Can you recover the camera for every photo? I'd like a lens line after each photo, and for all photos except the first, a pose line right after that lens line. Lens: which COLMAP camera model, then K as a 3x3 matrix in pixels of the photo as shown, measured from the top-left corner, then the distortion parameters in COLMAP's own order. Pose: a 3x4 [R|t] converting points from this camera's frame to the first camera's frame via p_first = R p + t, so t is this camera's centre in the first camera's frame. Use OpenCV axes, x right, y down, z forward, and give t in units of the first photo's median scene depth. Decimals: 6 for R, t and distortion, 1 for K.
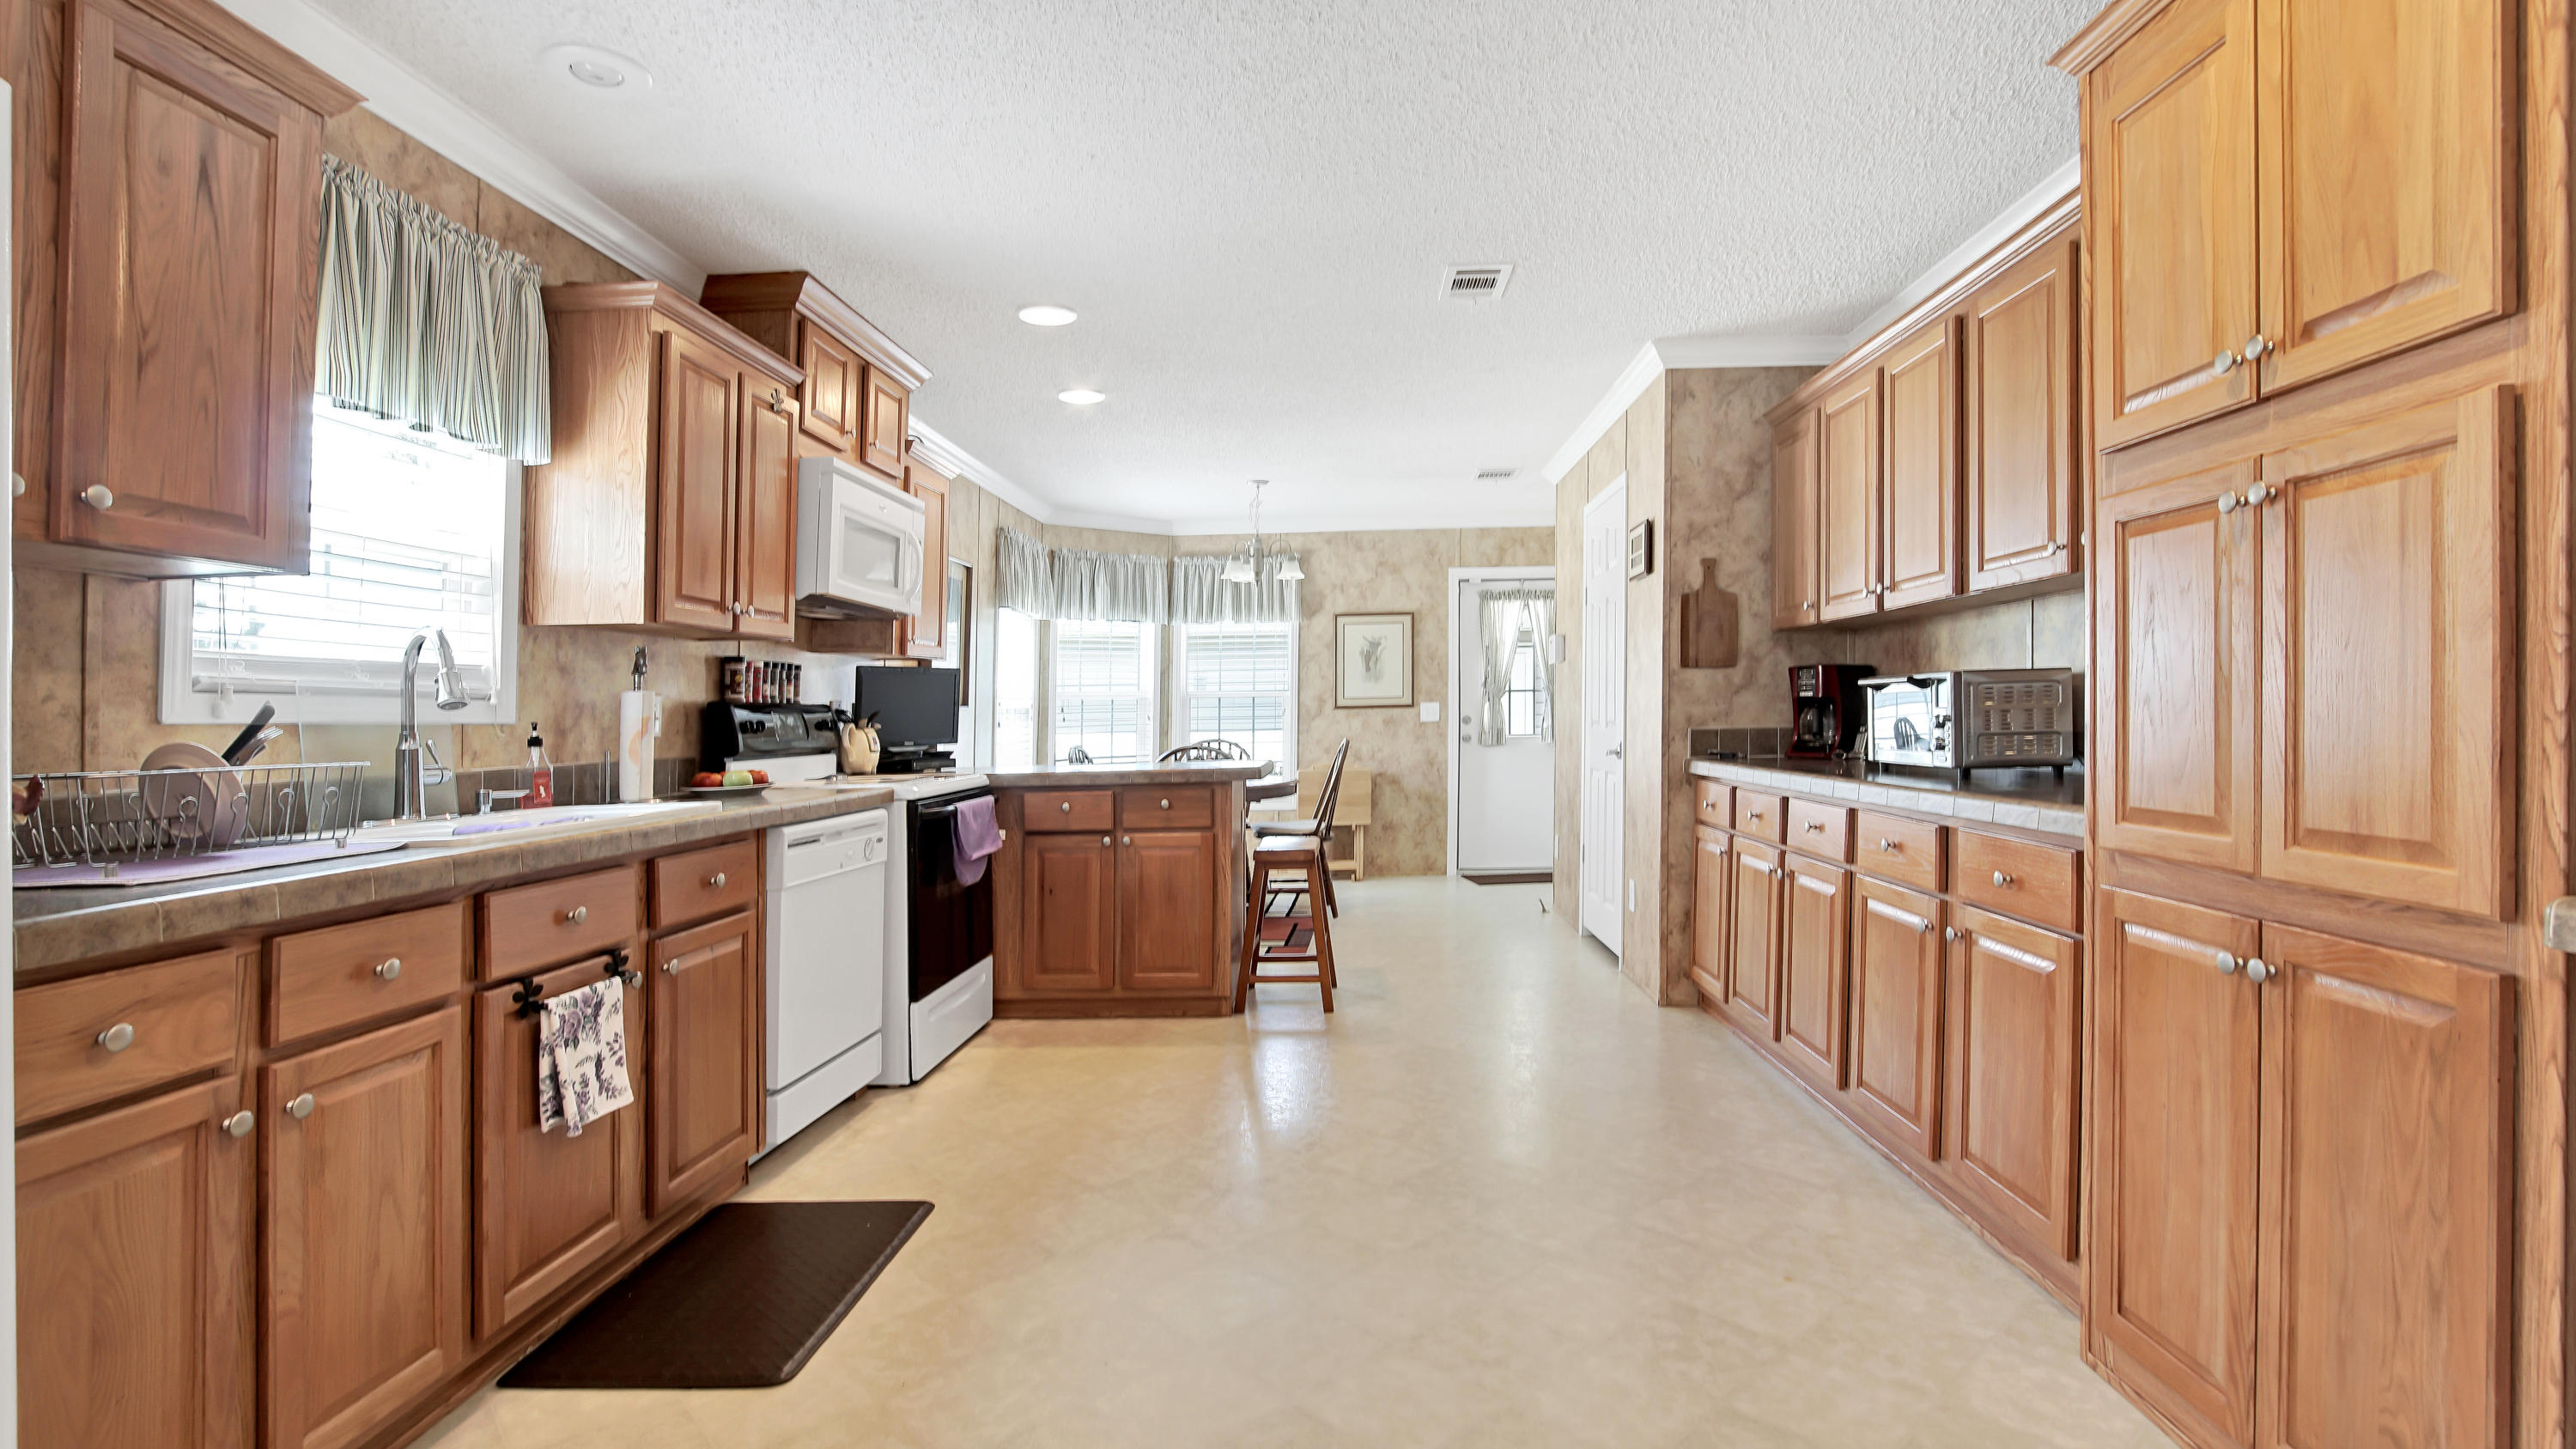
lens RADIAL K [[1222.3, 0, 1306.9], [0, 1222.3, 697.9], [0, 0, 1]] dist [-0.030096, 0.008455]
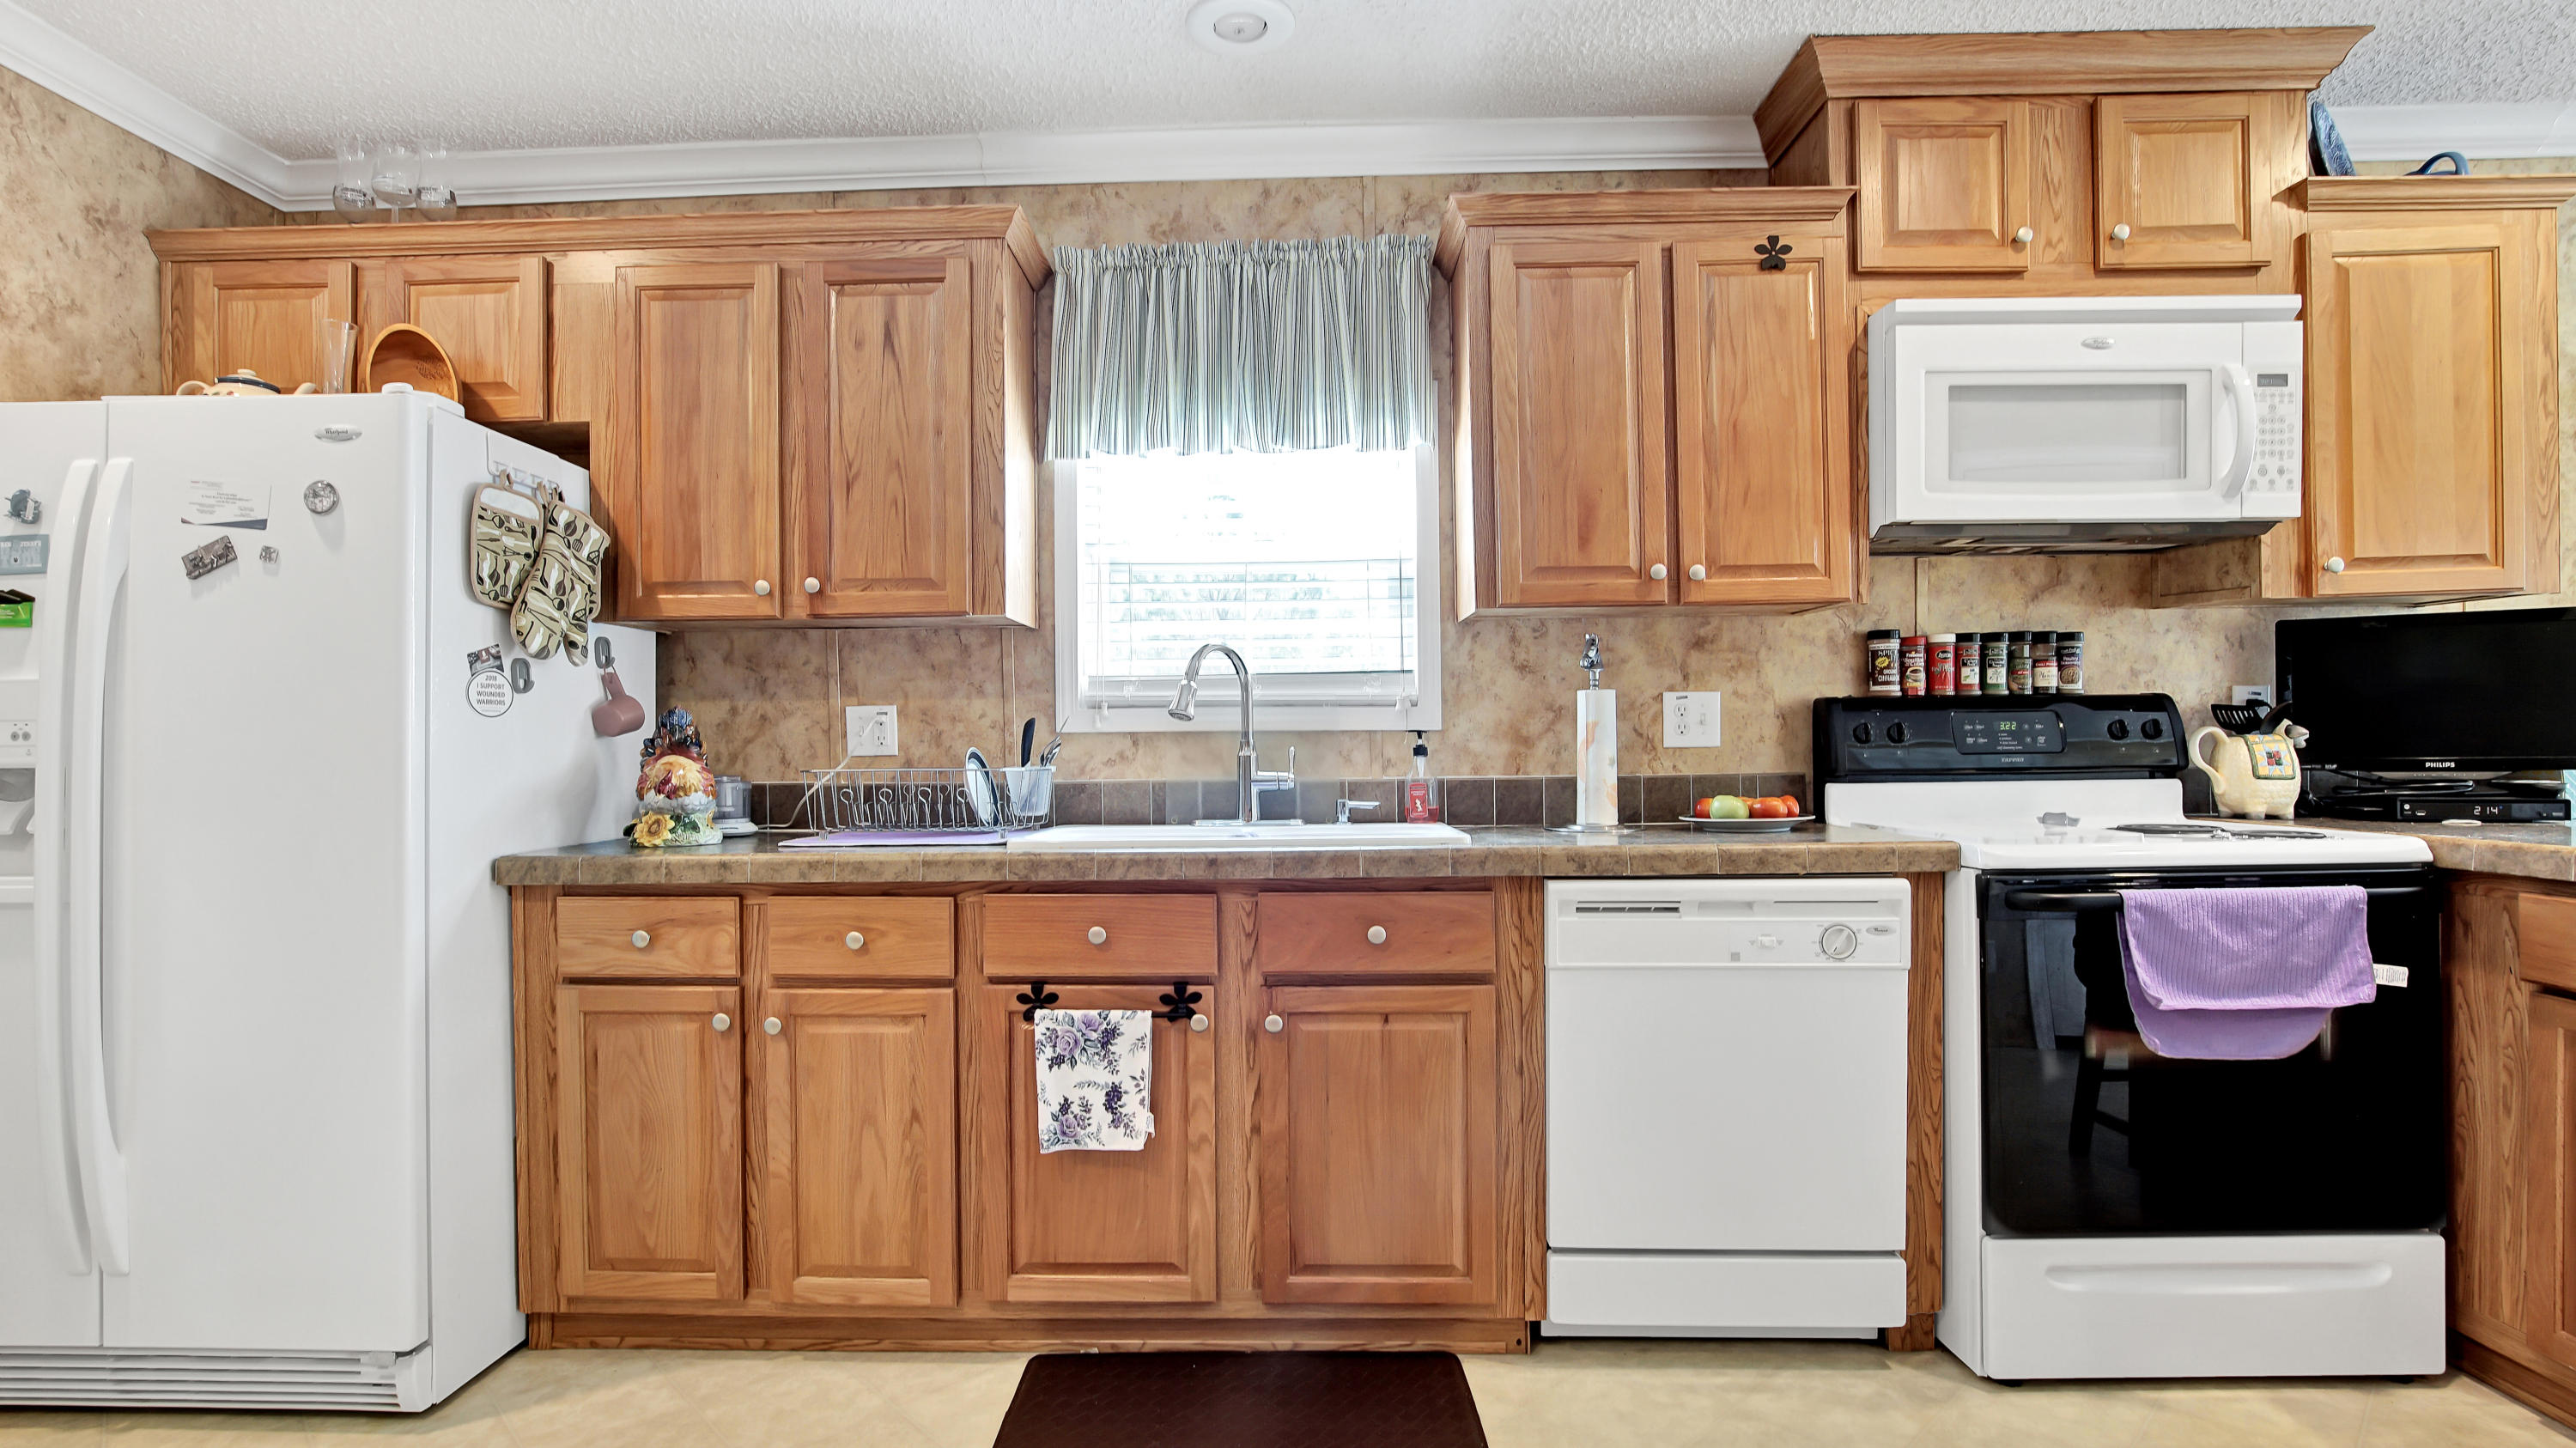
lens RADIAL K [[1222.3, 0, 1291.5], [0, 1222.3, 718.5], [0, 0, 1]] dist [-0.030096, 0.008455]
pose [[0.006793, 0.002849, -0.999973, 0.098643], [0.027205, 0.999625, 0.003033, 0.002003], [0.999607, -0.027224, 0.006713, 0.301982]]
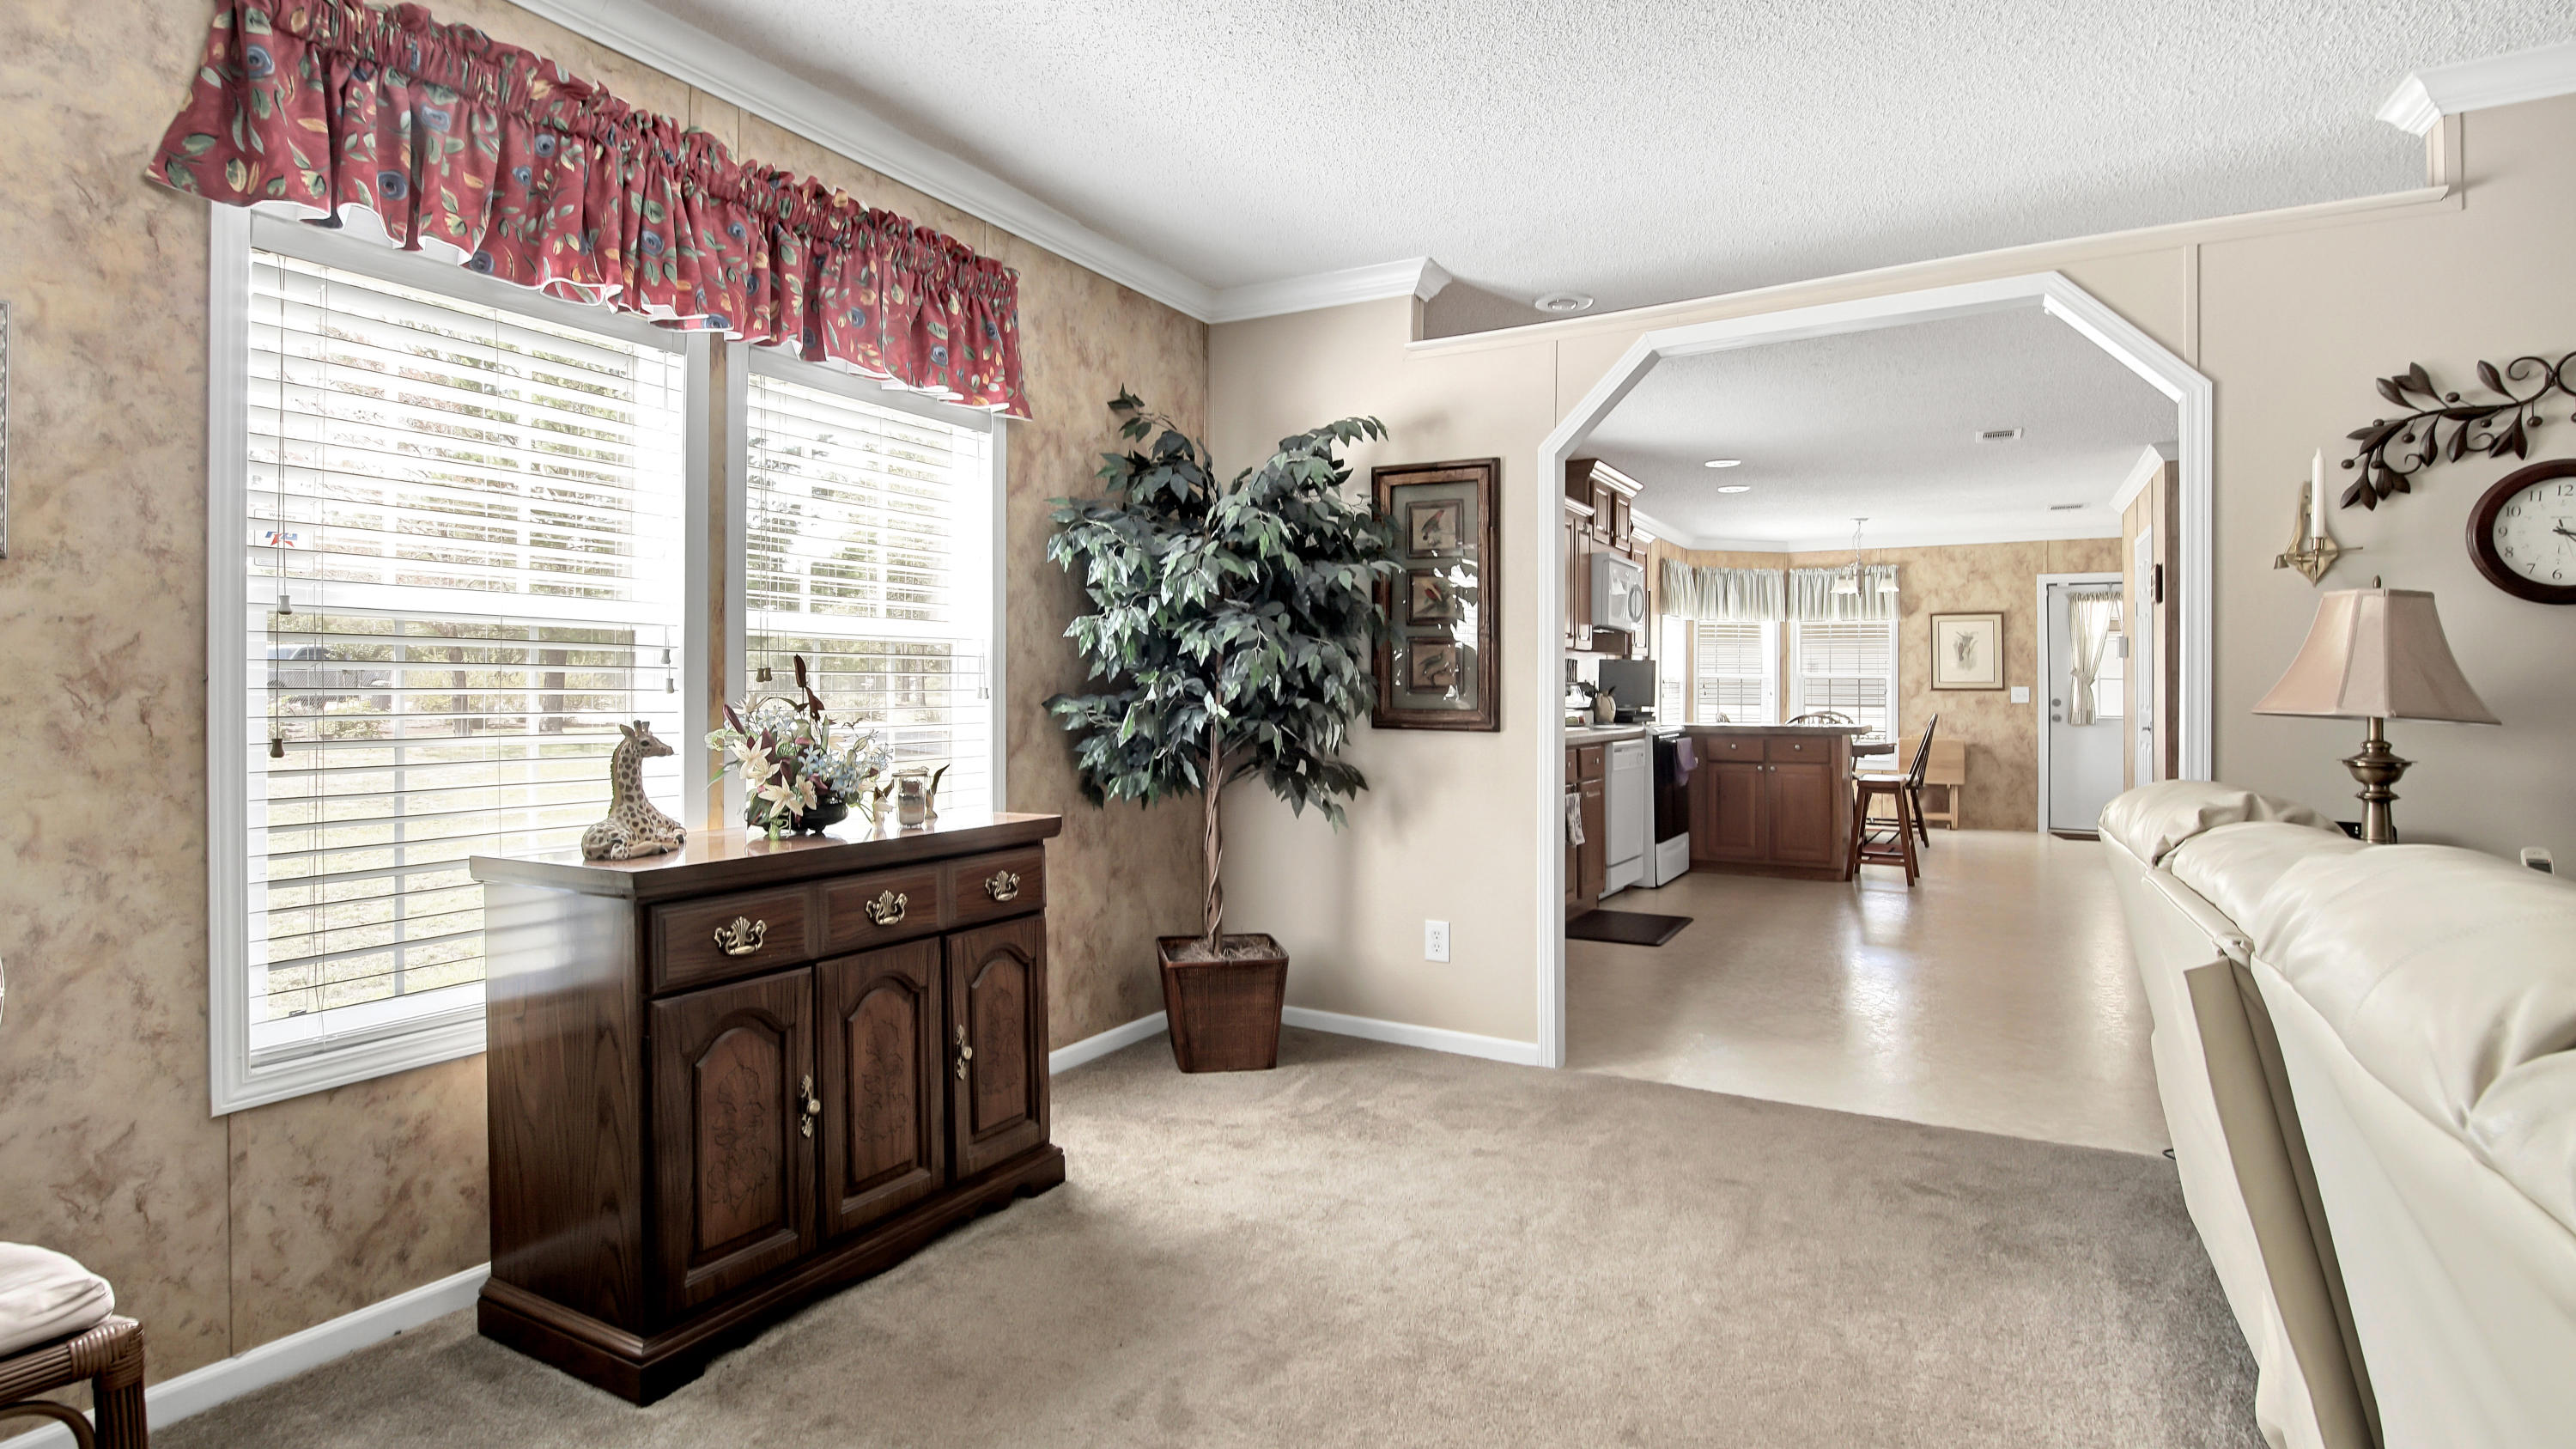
lens RADIAL K [[1222.3, 0, 1260.0], [0, 1222.3, 609.7], [0, 0, 1]] dist [-0.030096, 0.008455]
pose [[0.875678, -0.009506, -0.482802, 0.021920], [-0.014065, 0.998880, -0.045176, -0.007584], [0.482691, 0.046350, 0.874563, -0.418521]]
